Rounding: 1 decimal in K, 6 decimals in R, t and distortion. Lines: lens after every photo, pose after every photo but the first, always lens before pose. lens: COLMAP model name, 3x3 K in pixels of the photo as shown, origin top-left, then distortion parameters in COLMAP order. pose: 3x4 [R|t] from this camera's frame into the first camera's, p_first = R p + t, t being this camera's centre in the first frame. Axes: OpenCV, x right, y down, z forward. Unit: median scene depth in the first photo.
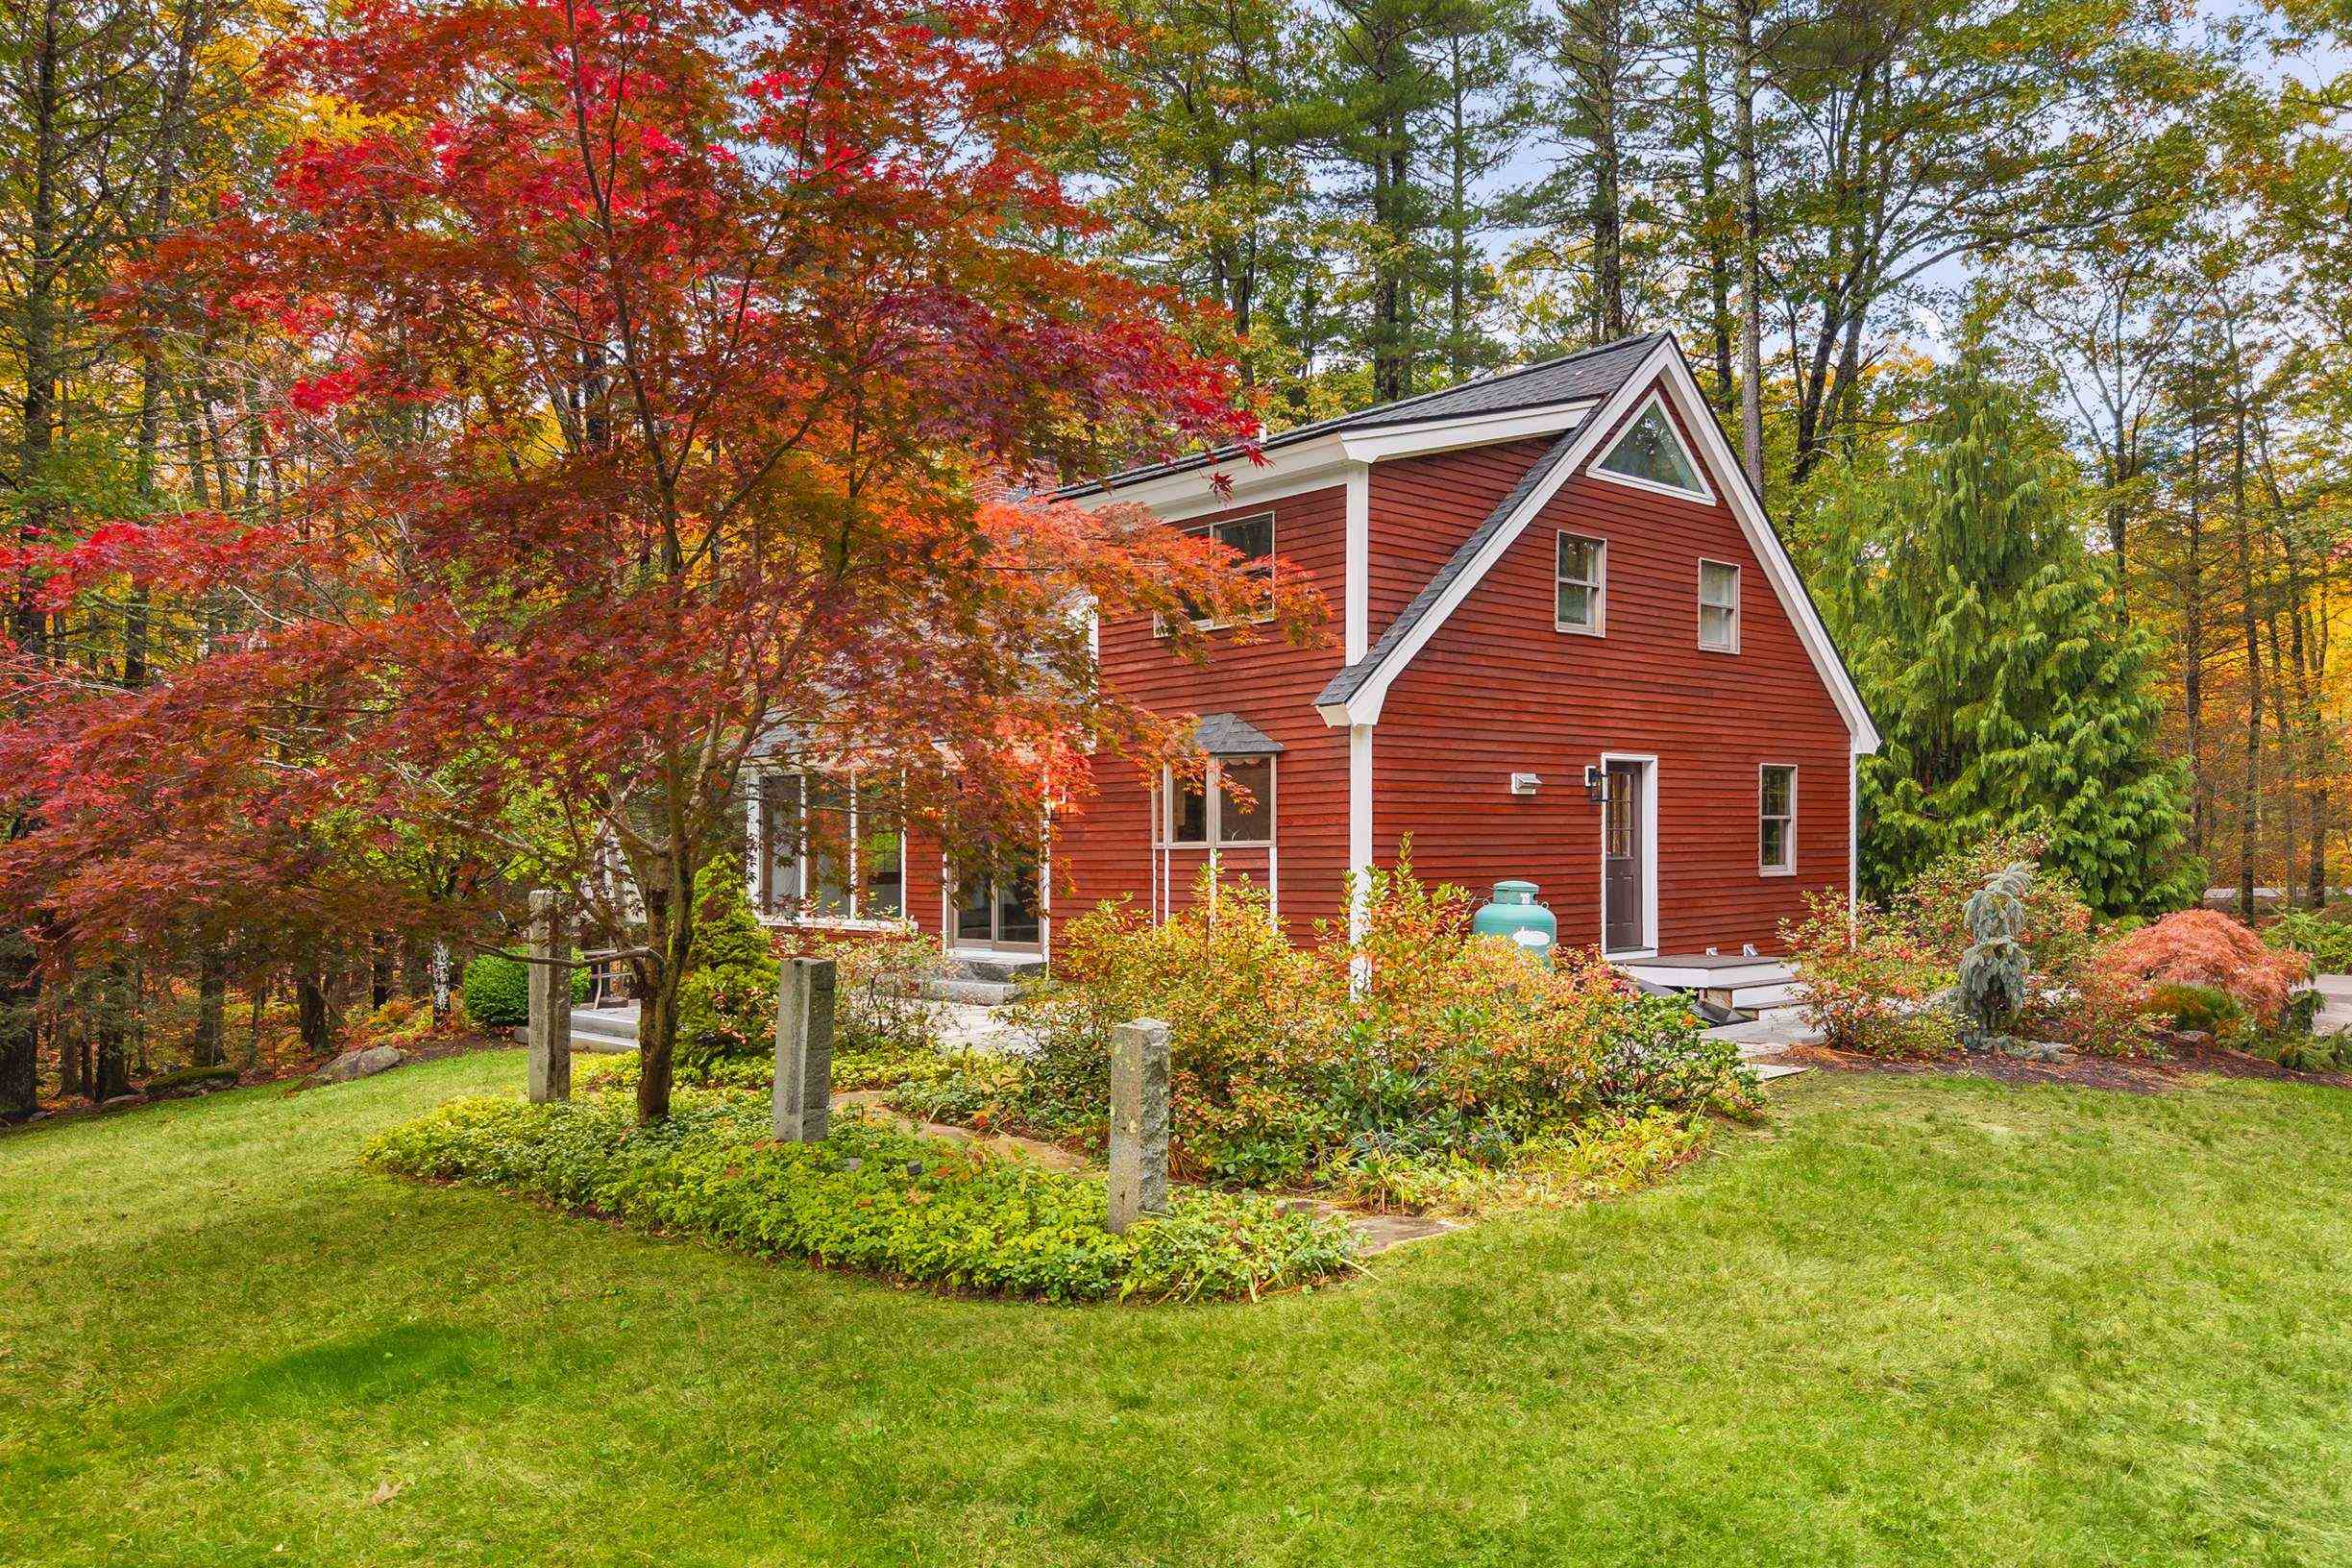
lens RADIAL K [[1620.3, 0, 1176.0], [0, 1620.3, 784.0], [0, 0, 1]] dist [0.033185, 0.001786]
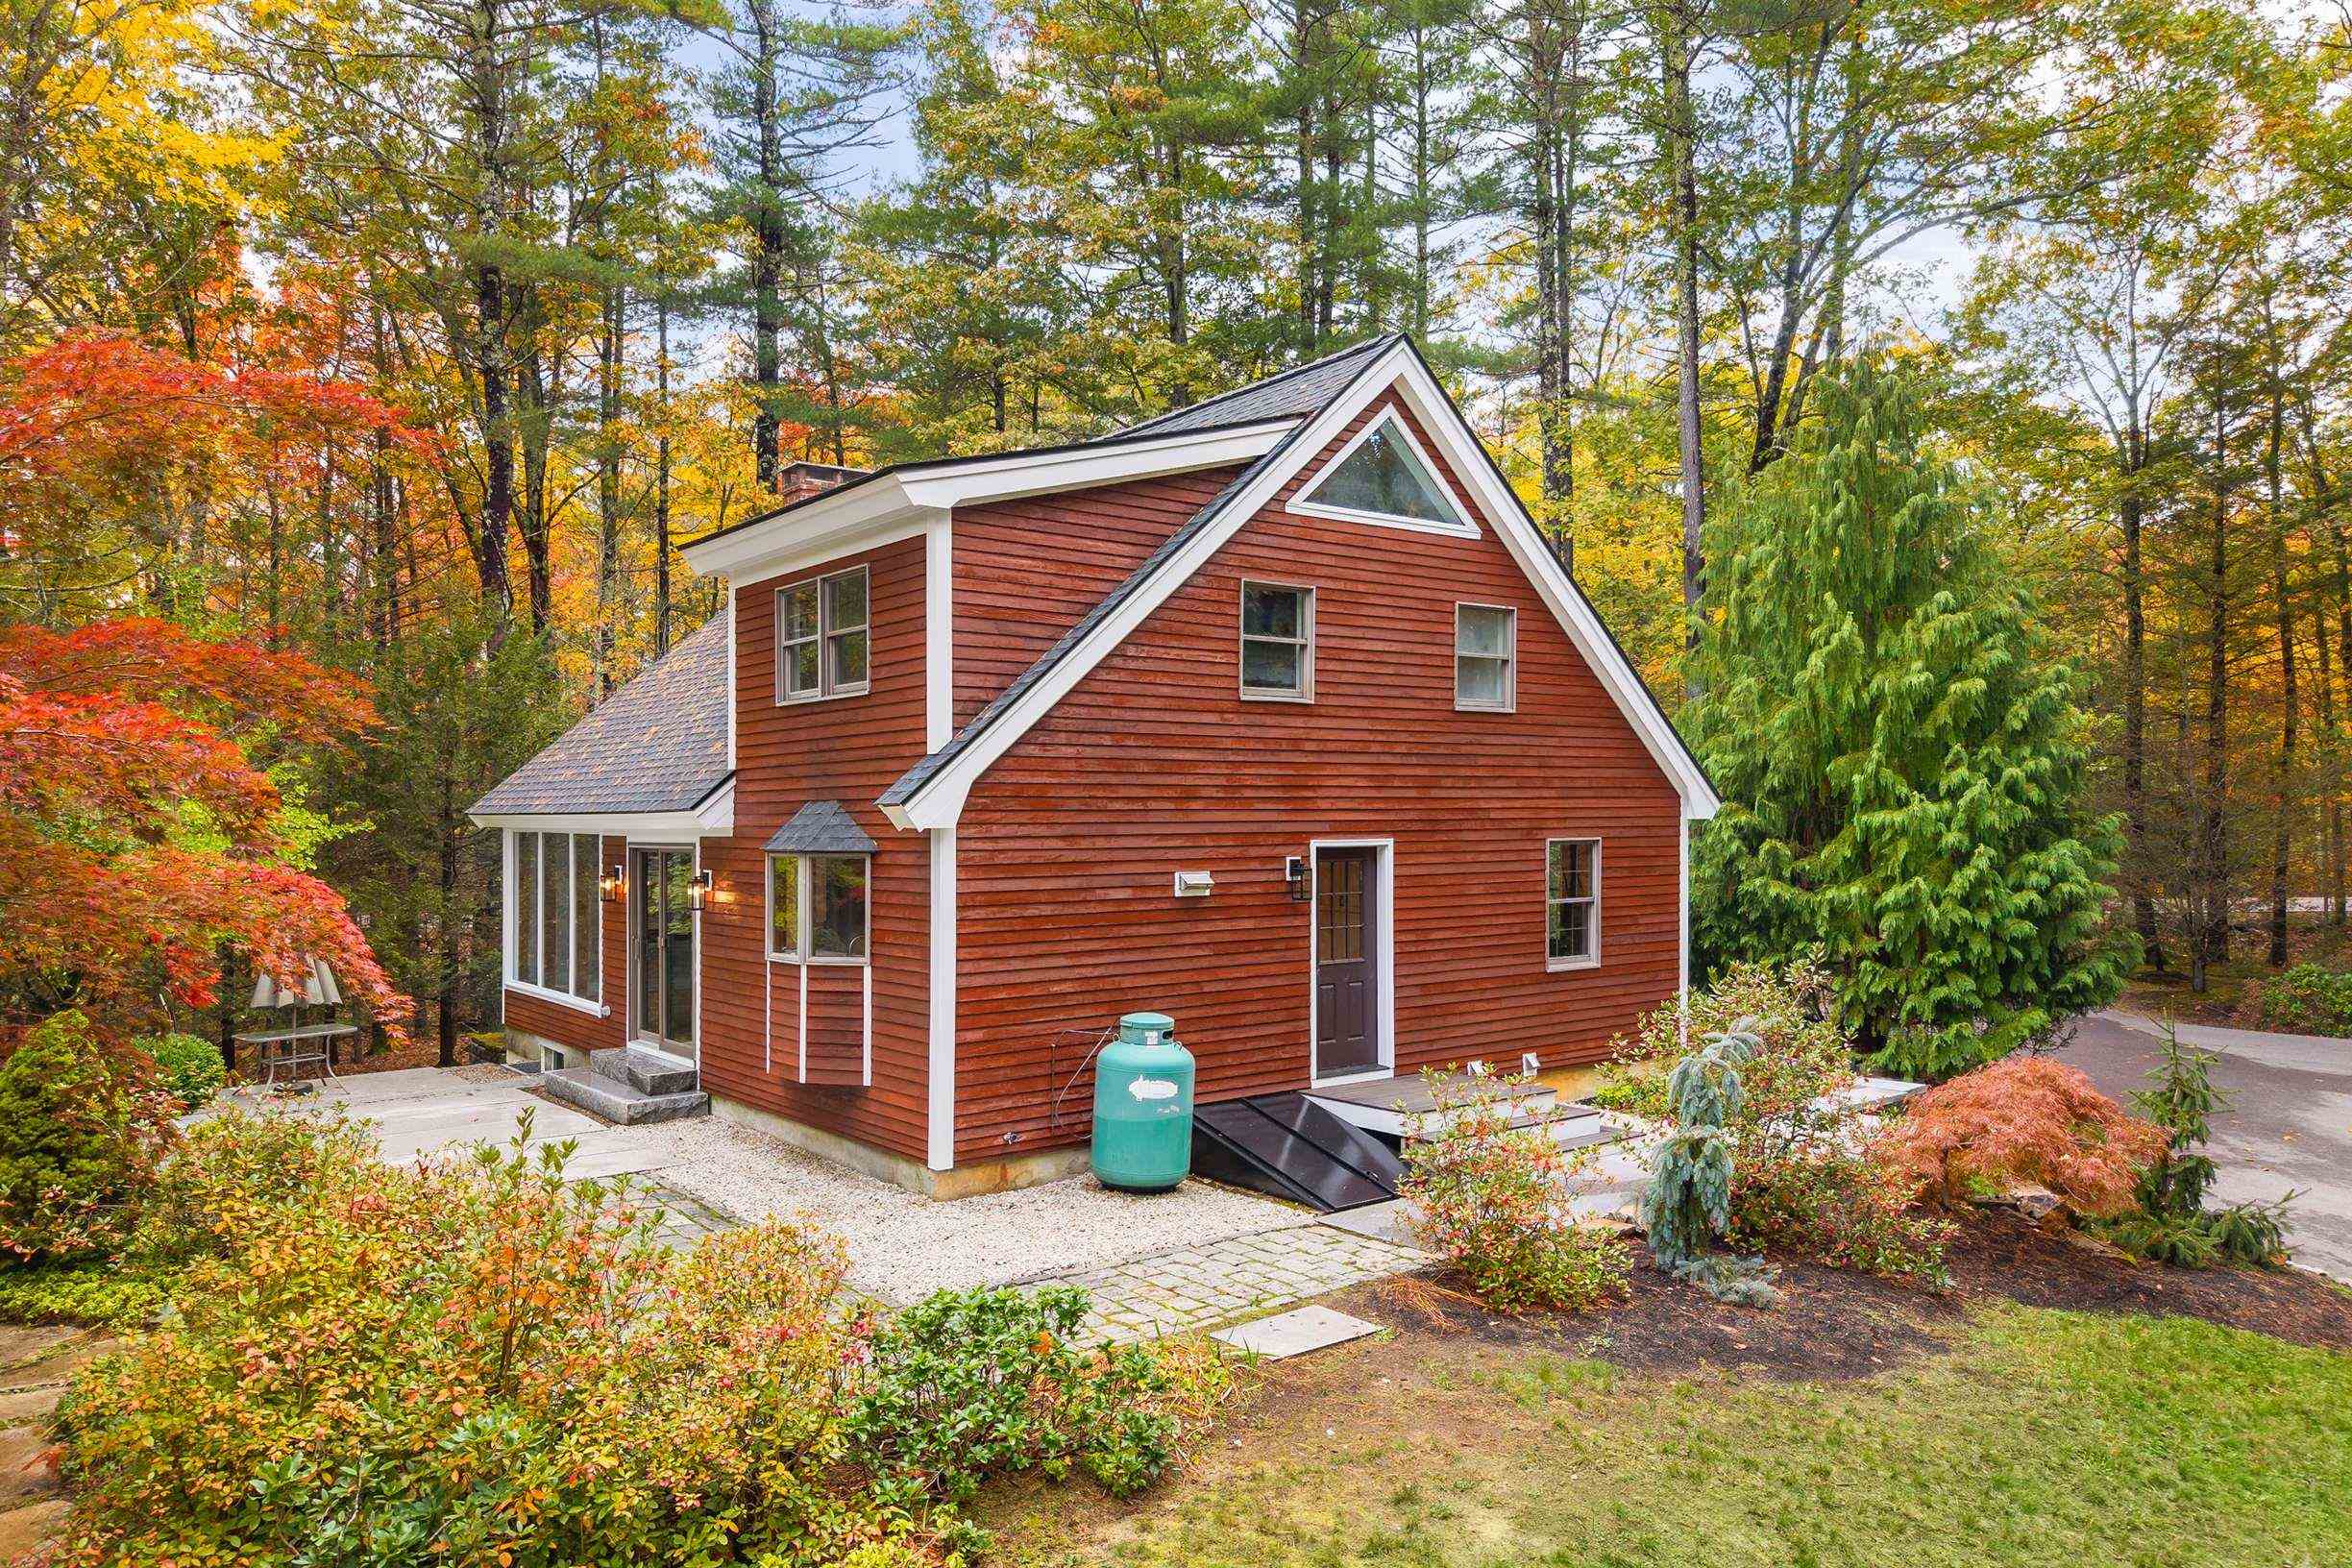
lens RADIAL K [[1537.9, 0, 1061.8], [0, 1537.9, 781.9], [0, 0, 1]] dist [0.028961, -0.004119]
pose [[0.994336, -0.001136, -0.106279, 0.165273], [0.001905, 0.999973, 0.007133, -0.041871], [0.106268, -0.007295, 0.994311, 0.147657]]
